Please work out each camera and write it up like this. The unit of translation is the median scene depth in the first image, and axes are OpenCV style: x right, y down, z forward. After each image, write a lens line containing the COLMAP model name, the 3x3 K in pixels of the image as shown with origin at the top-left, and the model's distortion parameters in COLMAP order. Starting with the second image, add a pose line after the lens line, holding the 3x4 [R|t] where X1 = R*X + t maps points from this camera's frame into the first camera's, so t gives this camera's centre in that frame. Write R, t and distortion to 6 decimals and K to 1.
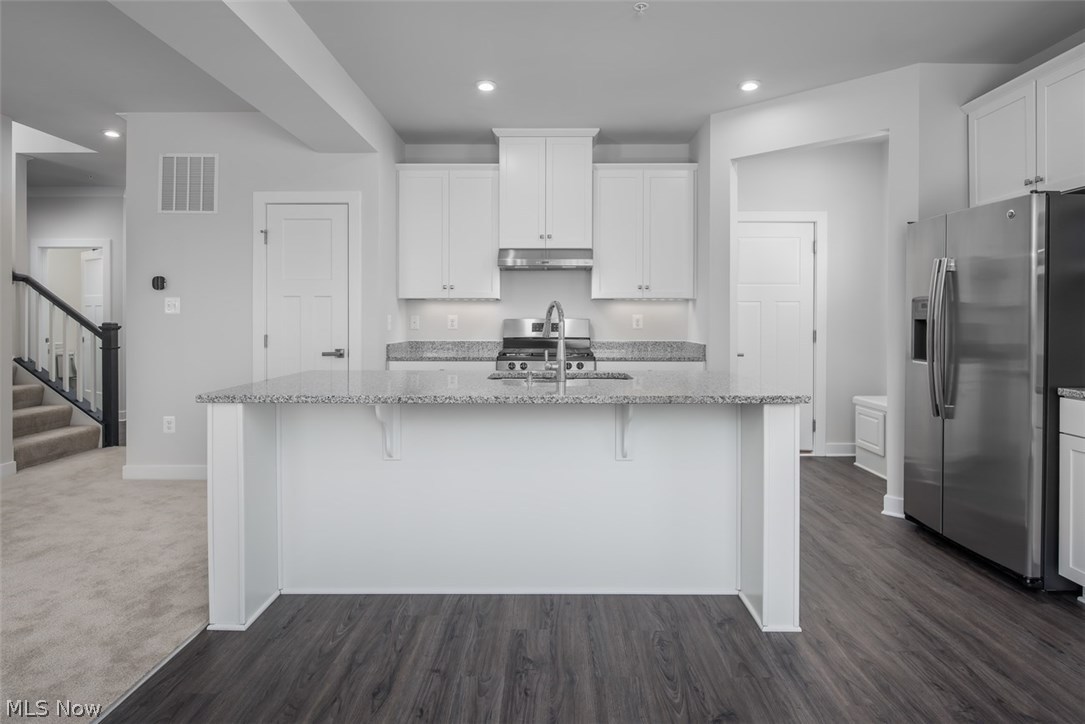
lens RADIAL K [[589.5, 0, 545.1], [0, 589.5, 320.8], [0, 0, 1]] dist [-0.005127, -0.001571]
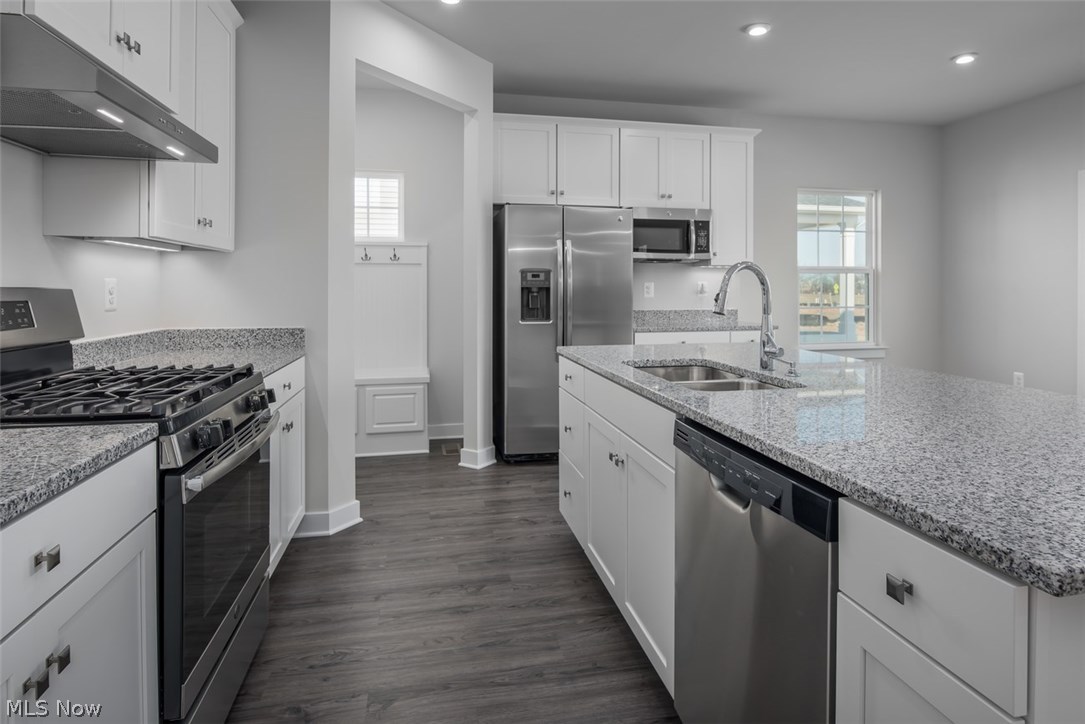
lens RADIAL K [[593.5, 0, 543.0], [0, 593.5, 288.3], [0, 0, 1]] dist [-0.000523, -0.000233]
pose [[-0.204401, -0.004655, 0.978876, -0.415671], [0.002901, 0.999981, 0.005361, -0.004943], [-0.978883, 0.003936, -0.204384, 0.905358]]
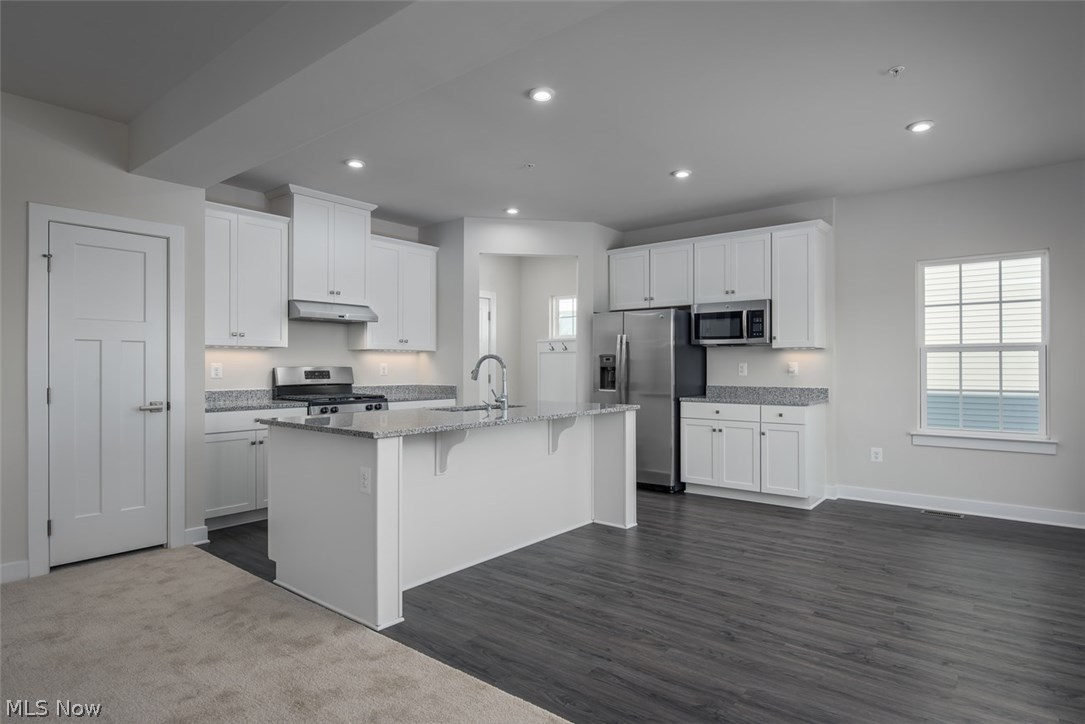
lens RADIAL K [[590.6, 0, 547.4], [0, 590.6, 363.7], [0, 0, 1]] dist [-0.004815, -0.001264]
pose [[0.628475, 0.001666, 0.777828, -0.661256], [0.003408, 0.999982, -0.004896, -0.002832], [-0.777822, 0.005728, 0.628459, -0.008492]]
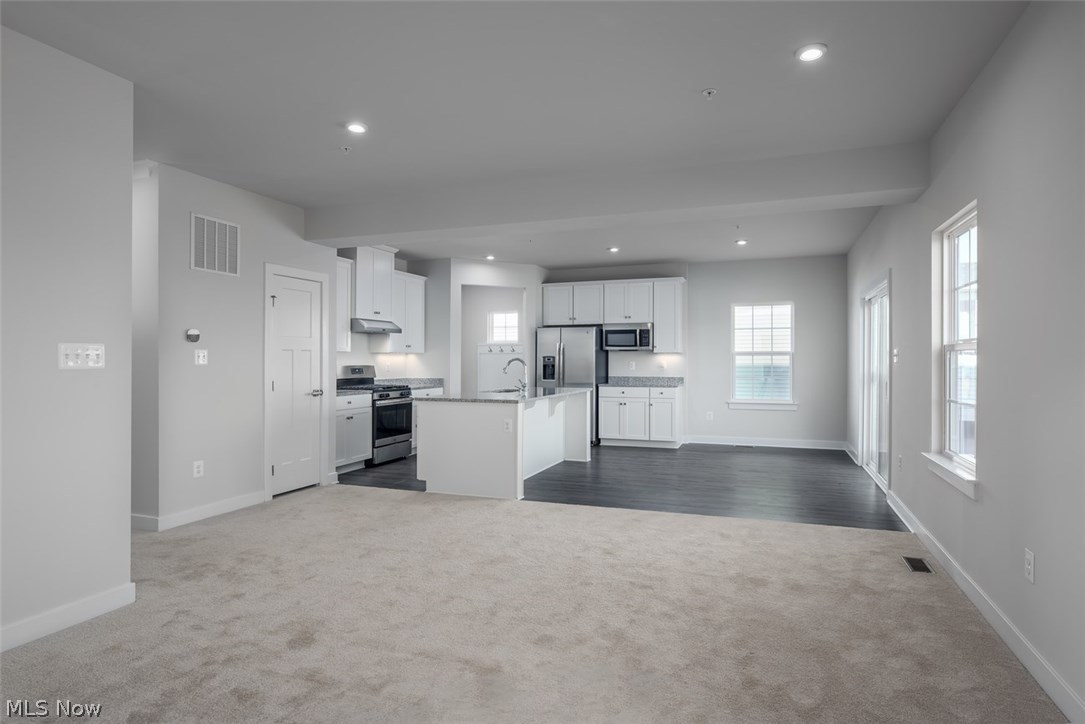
lens RADIAL K [[595.1, 0, 542.5], [0, 595.1, 362.0], [0, 0, 1]] dist [0.001243, -0.000174]
pose [[0.353819, -0.005844, 0.935296, -1.425161], [0.004343, 0.999980, 0.004605, -0.019067], [-0.935304, 0.002433, 0.353838, 0.036480]]
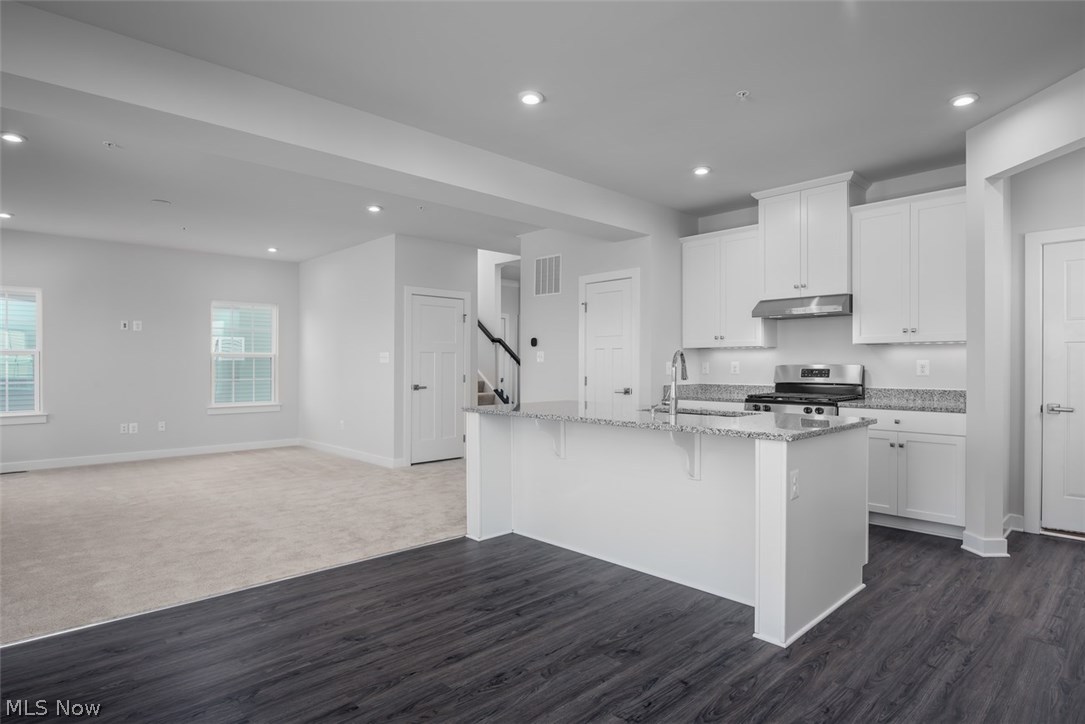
lens RADIAL K [[584.8, 0, 551.6], [0, 584.8, 362.9], [0, 0, 1]] dist [-0.005729, -0.001226]
pose [[0.703112, -0.004432, -0.711065, 0.461483], [-0.000530, 0.999977, -0.006756, 0.000392], [0.711079, 0.005127, 0.703094, -0.043590]]
